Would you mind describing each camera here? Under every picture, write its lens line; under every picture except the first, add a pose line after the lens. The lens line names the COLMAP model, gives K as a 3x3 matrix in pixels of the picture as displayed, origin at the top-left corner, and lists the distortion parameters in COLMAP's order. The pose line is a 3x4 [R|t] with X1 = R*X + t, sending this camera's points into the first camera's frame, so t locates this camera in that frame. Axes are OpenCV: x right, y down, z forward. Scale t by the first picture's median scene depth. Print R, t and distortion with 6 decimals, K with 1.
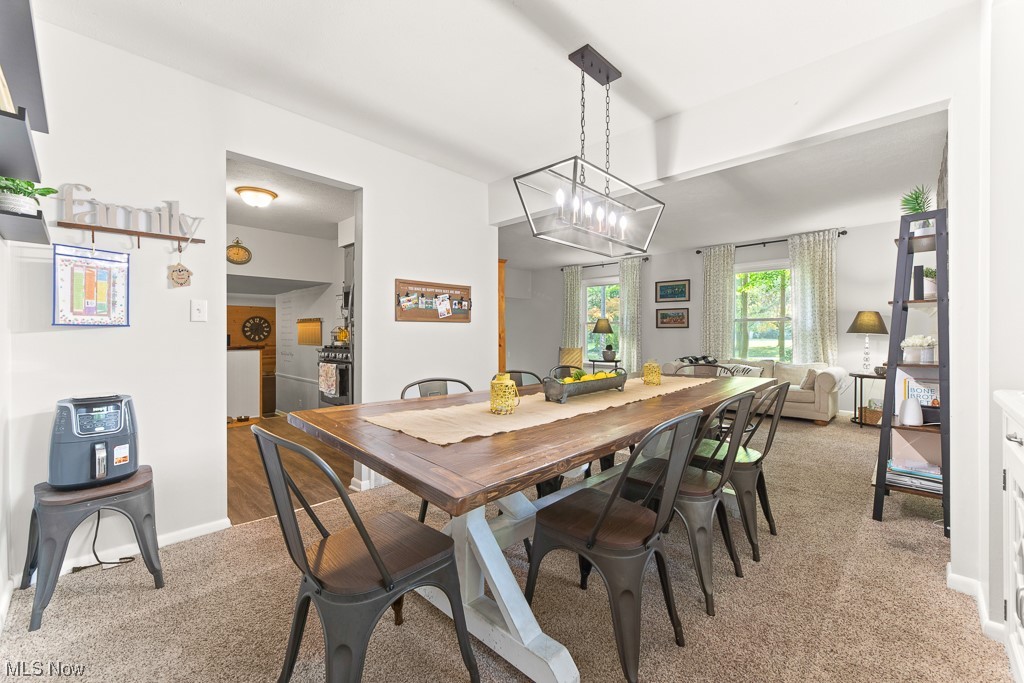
lens RADIAL K [[422.2, 0, 504.1], [0, 422.2, 332.8], [0, 0, 1]] dist [0.008356, 0.000041]
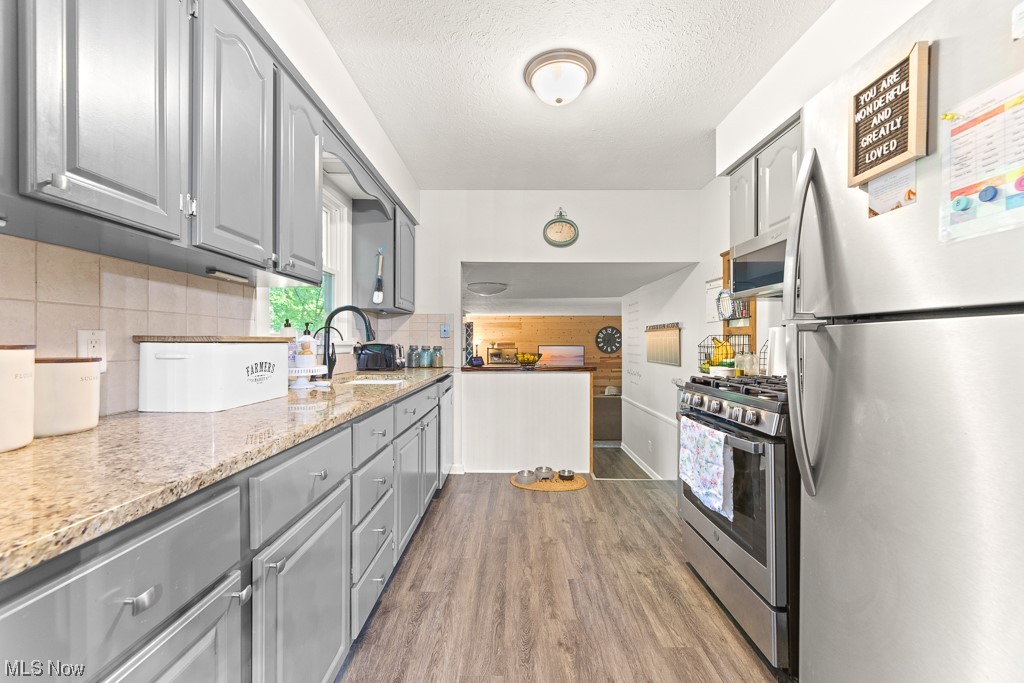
lens RADIAL K [[422.2, 0, 518.8], [0, 422.2, 340.7], [0, 0, 1]] dist [0.008356, 0.000041]
pose [[0.723248, -0.004619, -0.690572, -0.201435], [0.001545, 0.999986, -0.005071, -0.006409], [0.690586, 0.002601, 0.723245, 0.446414]]
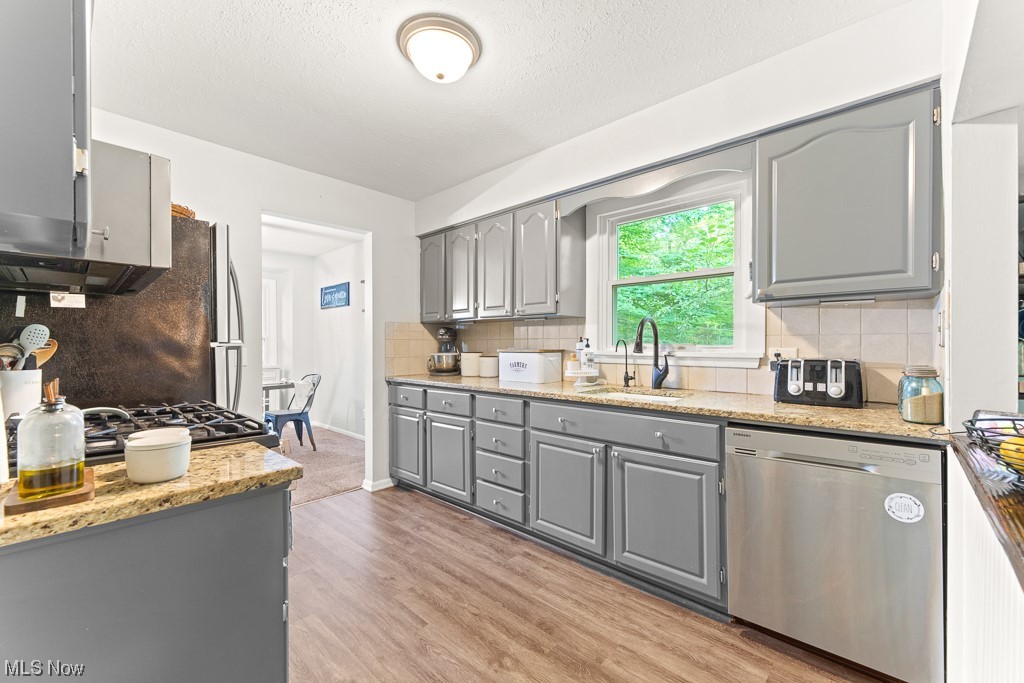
lens RADIAL K [[422.2, 0, 513.6], [0, 422.2, 346.8], [0, 0, 1]] dist [0.008356, 0.000041]
pose [[-0.999098, -0.000186, -0.042472, -0.478678], [-0.000276, 0.999998, 0.002102, -0.015302], [0.042472, 0.002112, -0.999095, 1.074440]]
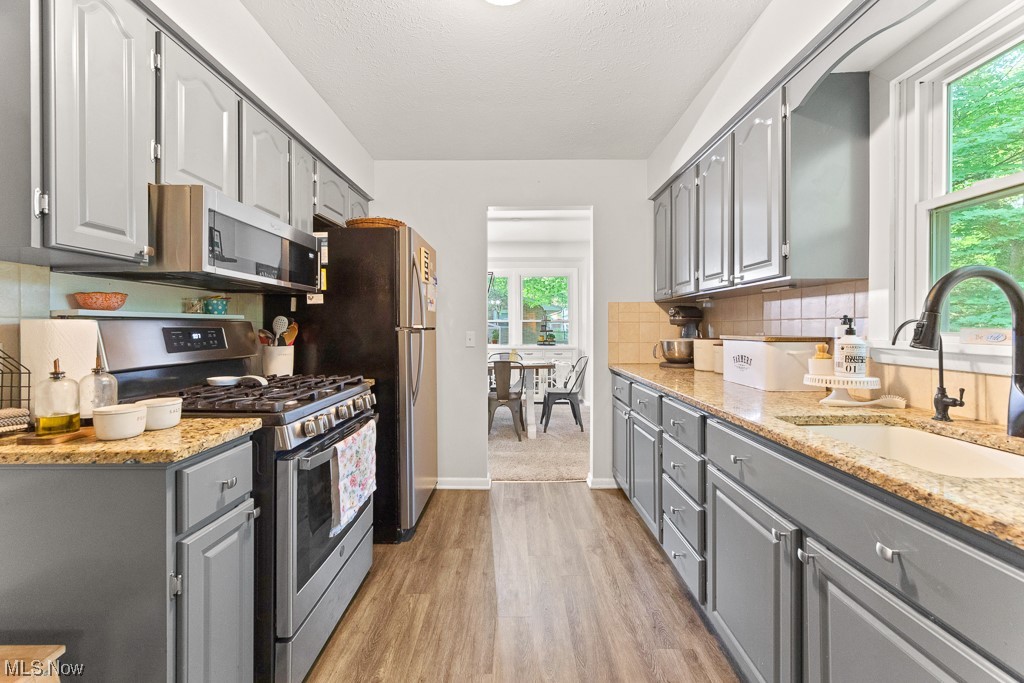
lens RADIAL K [[422.2, 0, 509.2], [0, 422.2, 326.1], [0, 0, 1]] dist [0.008356, 0.000041]
pose [[-0.705013, 0.001547, 0.709193, -0.624351], [-0.000352, 0.999997, -0.002531, -0.018110], [-0.709194, -0.002034, -0.705010, 0.925244]]
